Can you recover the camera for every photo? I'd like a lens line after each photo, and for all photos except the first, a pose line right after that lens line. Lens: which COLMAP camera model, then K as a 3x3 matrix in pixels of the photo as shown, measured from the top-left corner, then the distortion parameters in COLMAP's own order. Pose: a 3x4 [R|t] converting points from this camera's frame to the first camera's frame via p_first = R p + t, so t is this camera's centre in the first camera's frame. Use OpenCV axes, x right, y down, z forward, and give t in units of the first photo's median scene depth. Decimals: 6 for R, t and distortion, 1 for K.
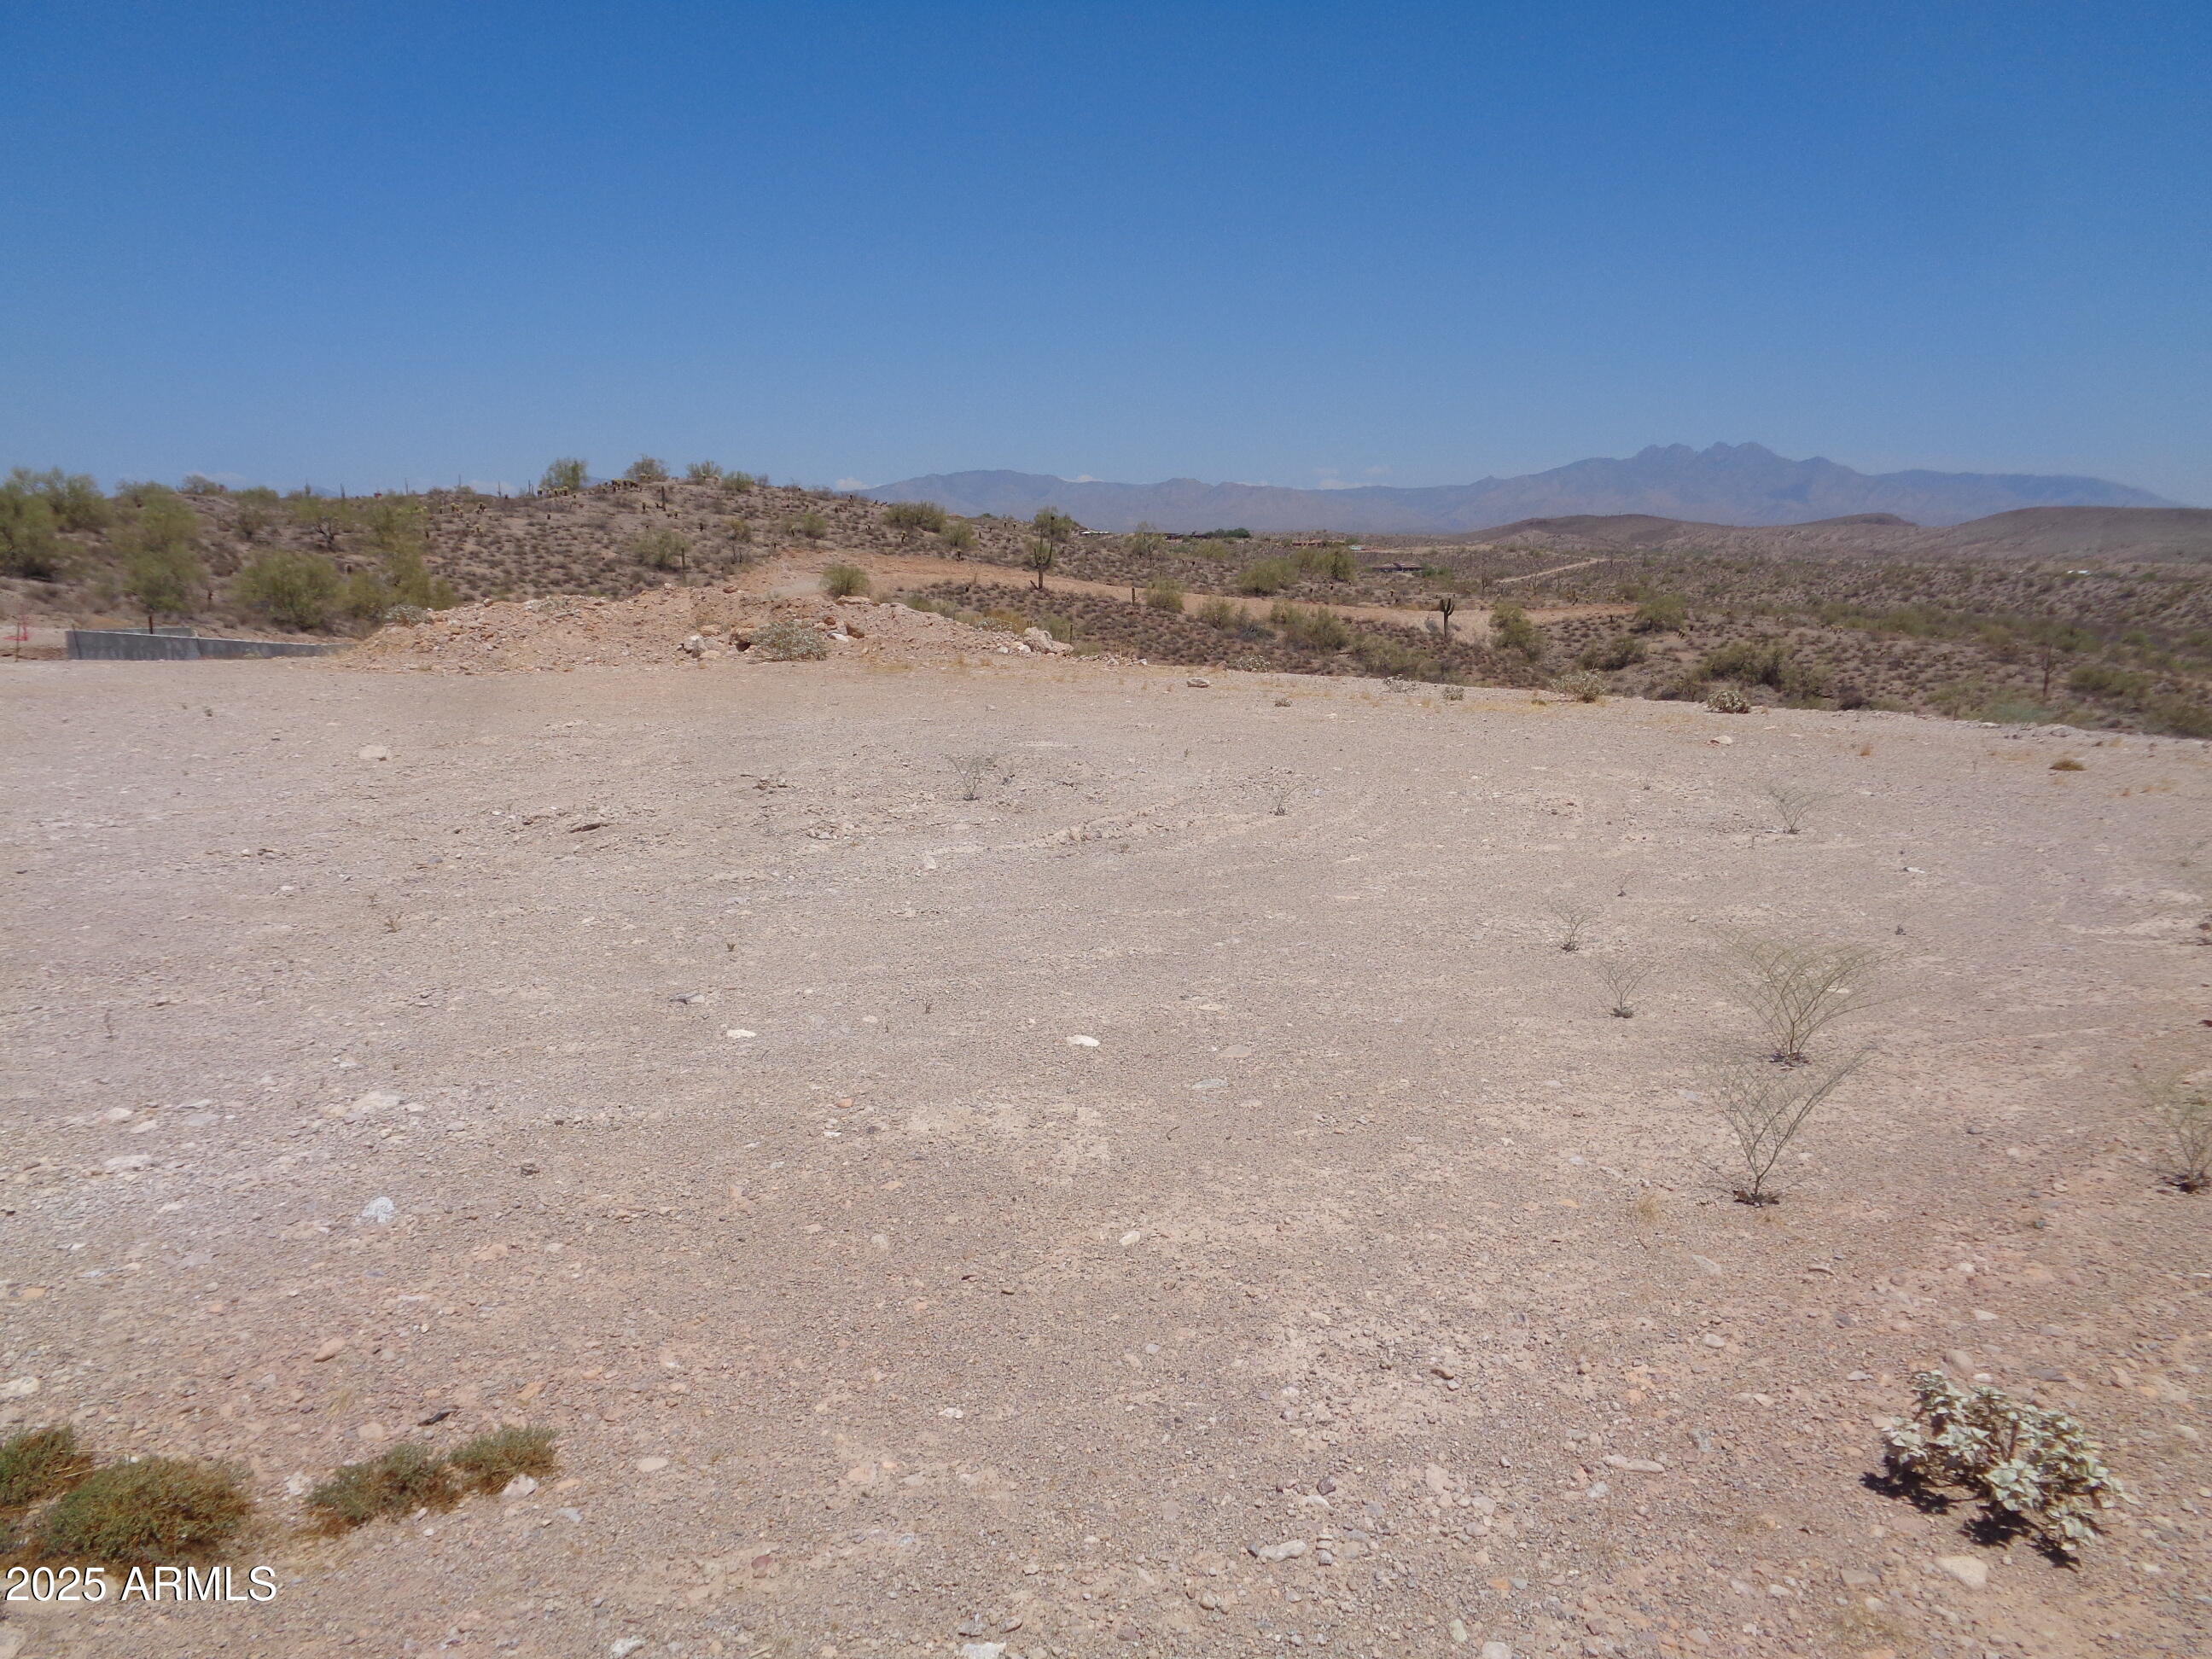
lens RADIAL K [[1666.8, 0, 1098.7], [0, 1666.8, 827.8], [0, 0, 1]] dist [0.008376, 0.001033]
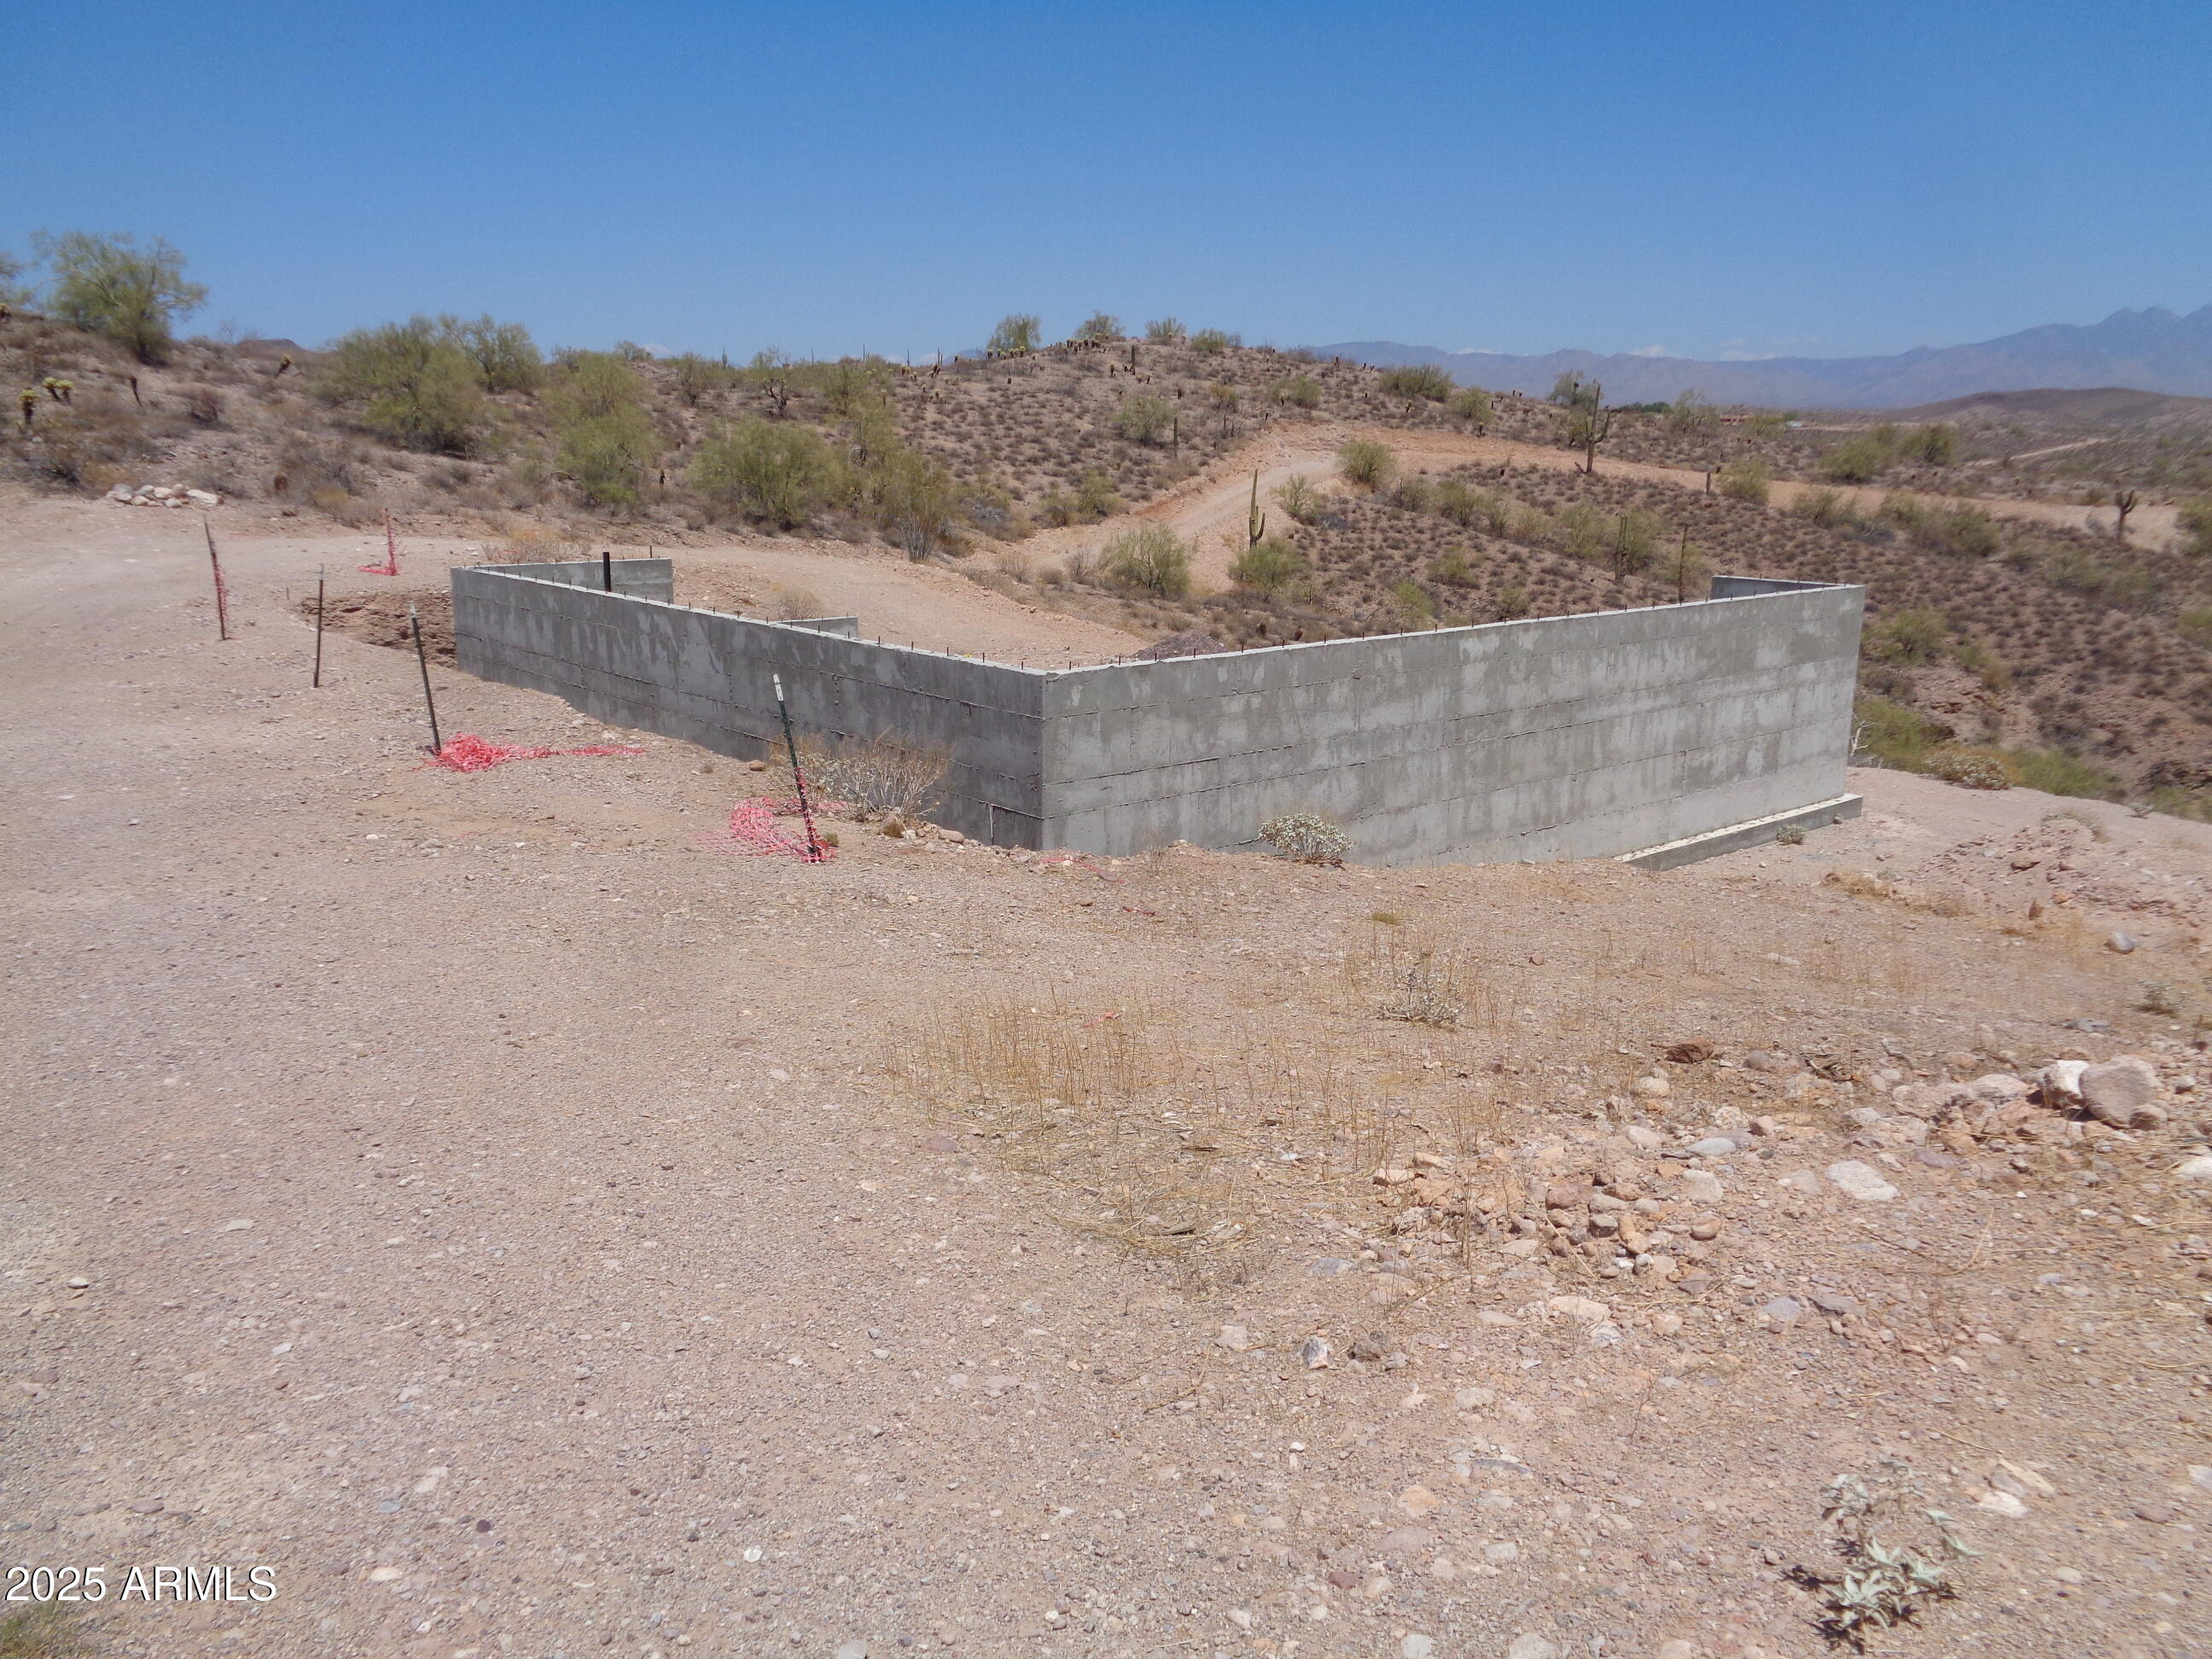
lens RADIAL K [[1666.8, 0, 1104.5], [0, 1666.8, 822.6], [0, 0, 1]] dist [0.008376, 0.001033]
pose [[0.977151, 0.056017, -0.205034, -0.083691], [-0.041665, 0.996412, 0.073664, -0.022992], [0.208425, -0.063438, 0.975979, 0.143891]]
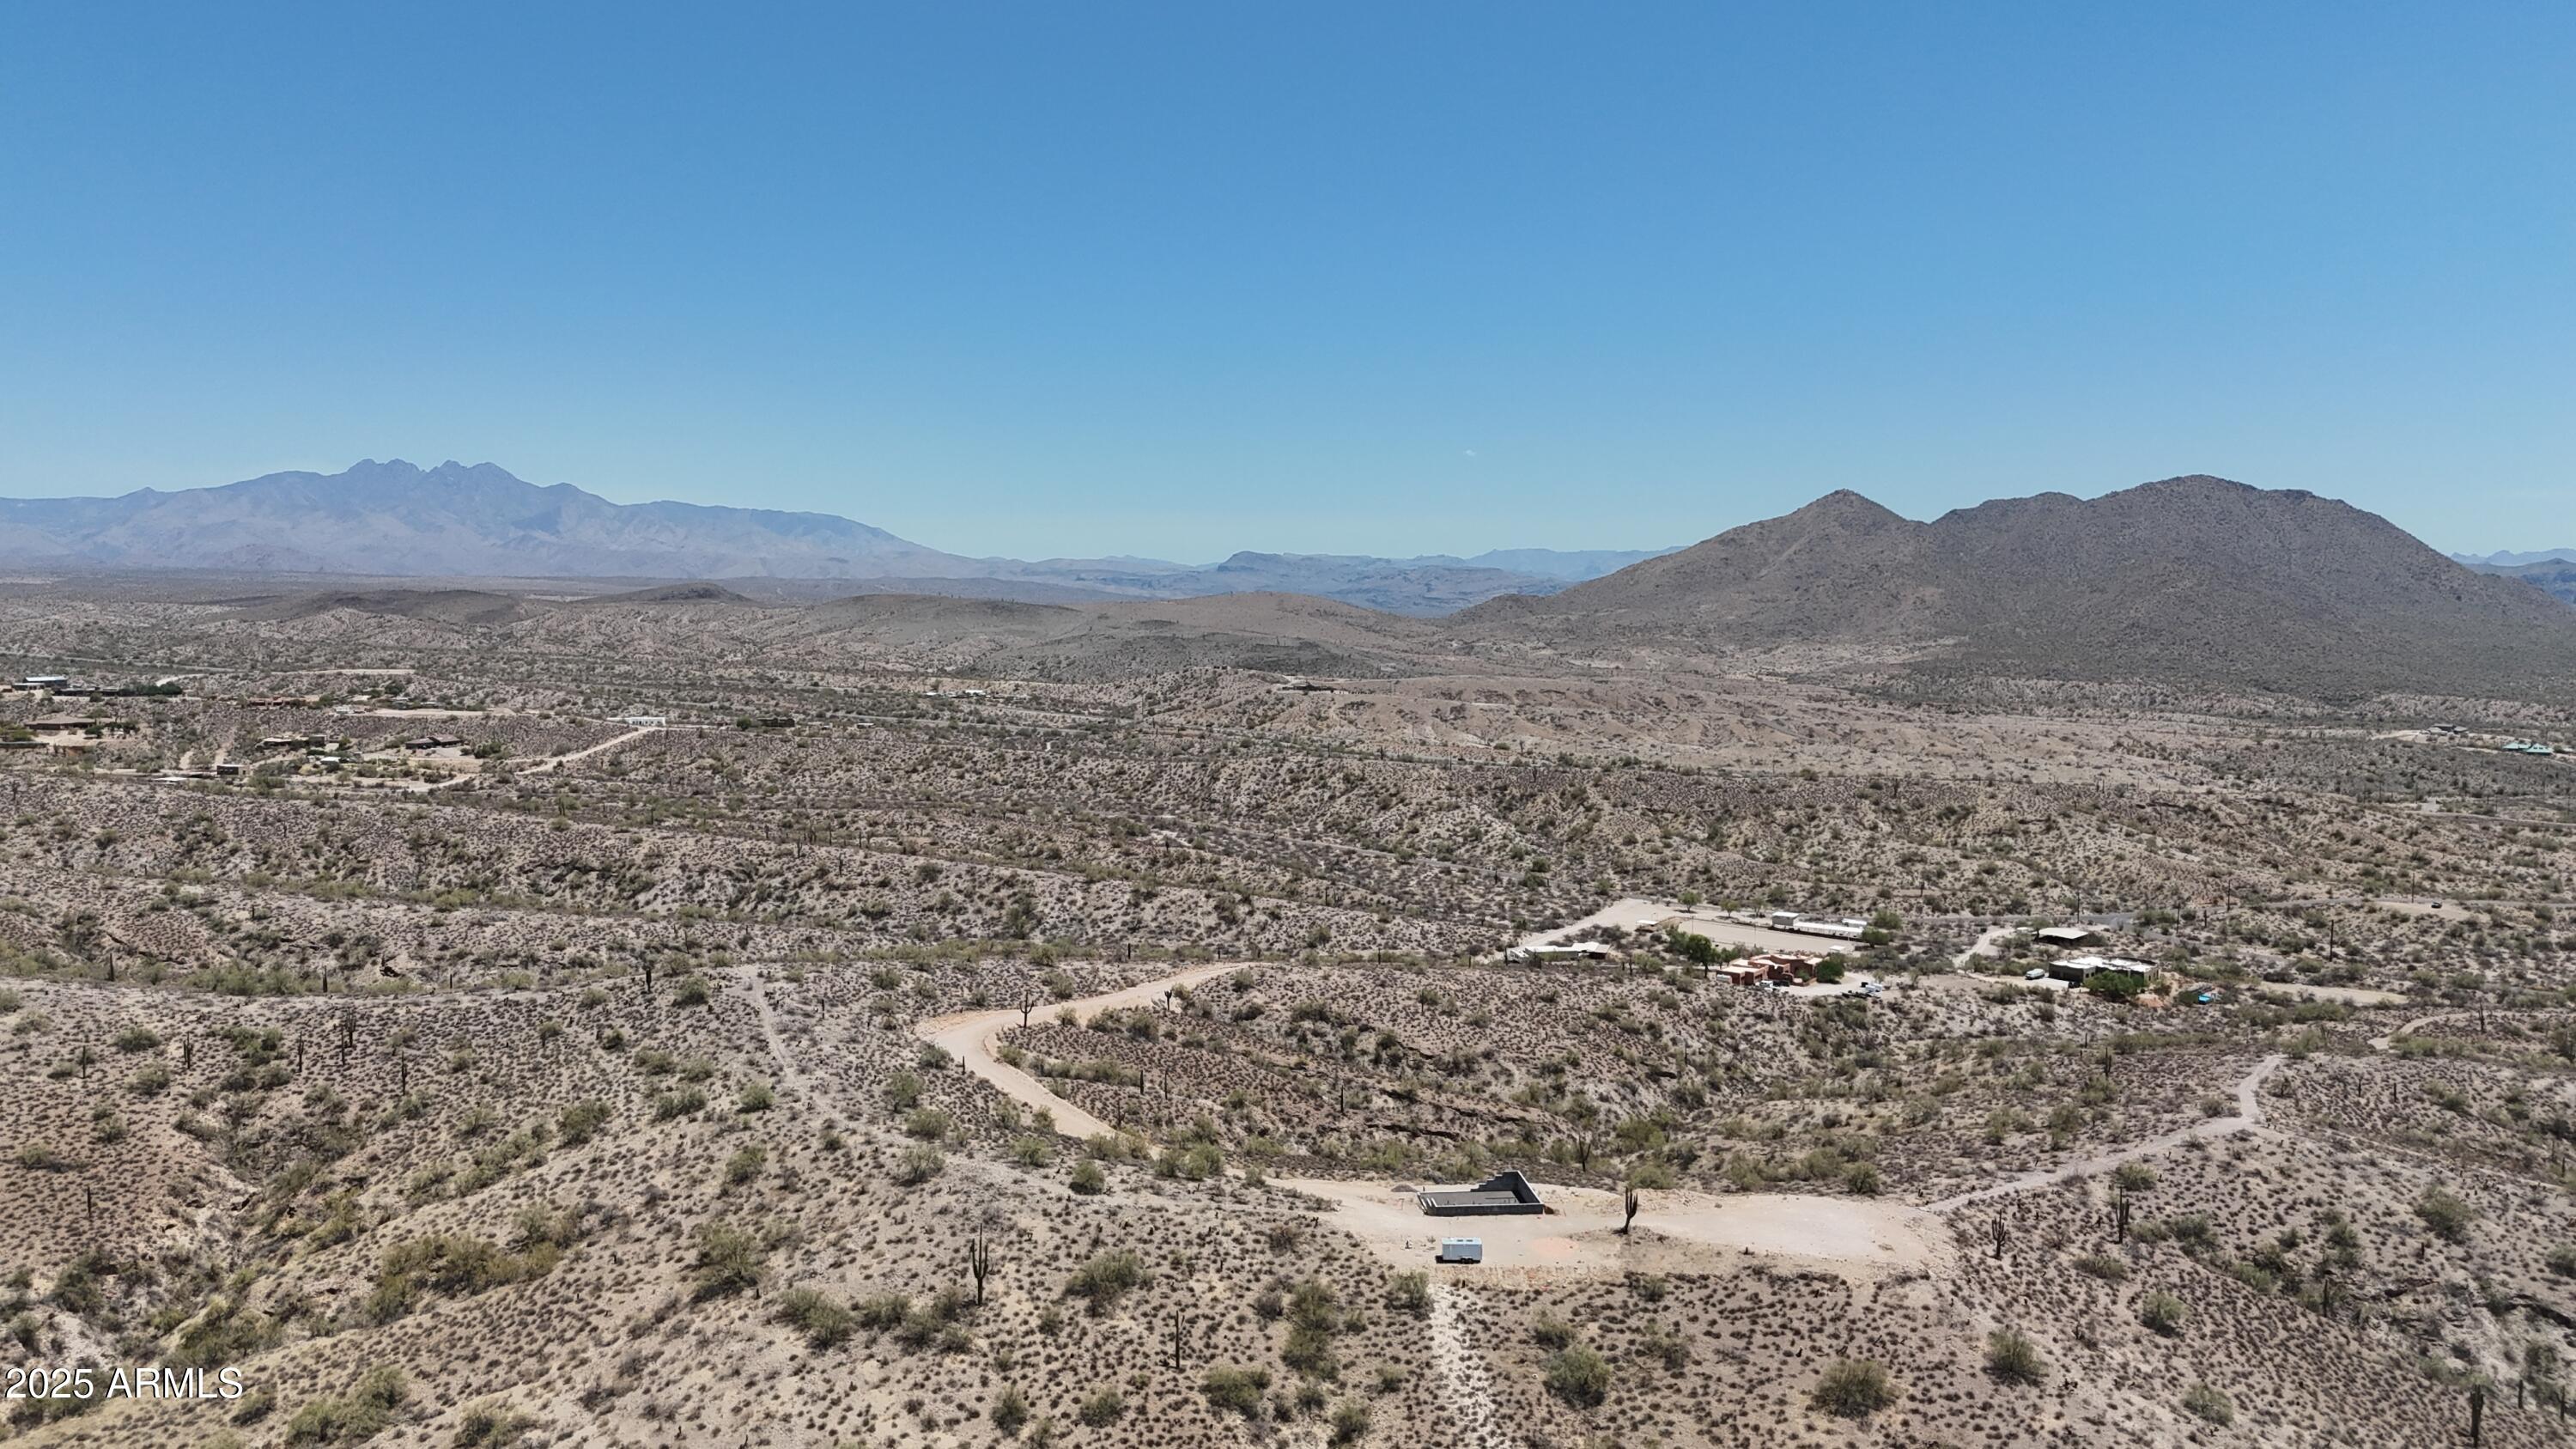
lens RADIAL K [[1895.3, 0, 1297.2], [0, 1895.3, 715.9], [0, 0, 1]] dist [0.084082, -0.090393]
pose [[0.721572, -0.039429, 0.691216, -1.161988], [0.105045, 0.993054, -0.053012, -0.317062], [-0.684324, 0.110861, 0.720702, -0.683857]]
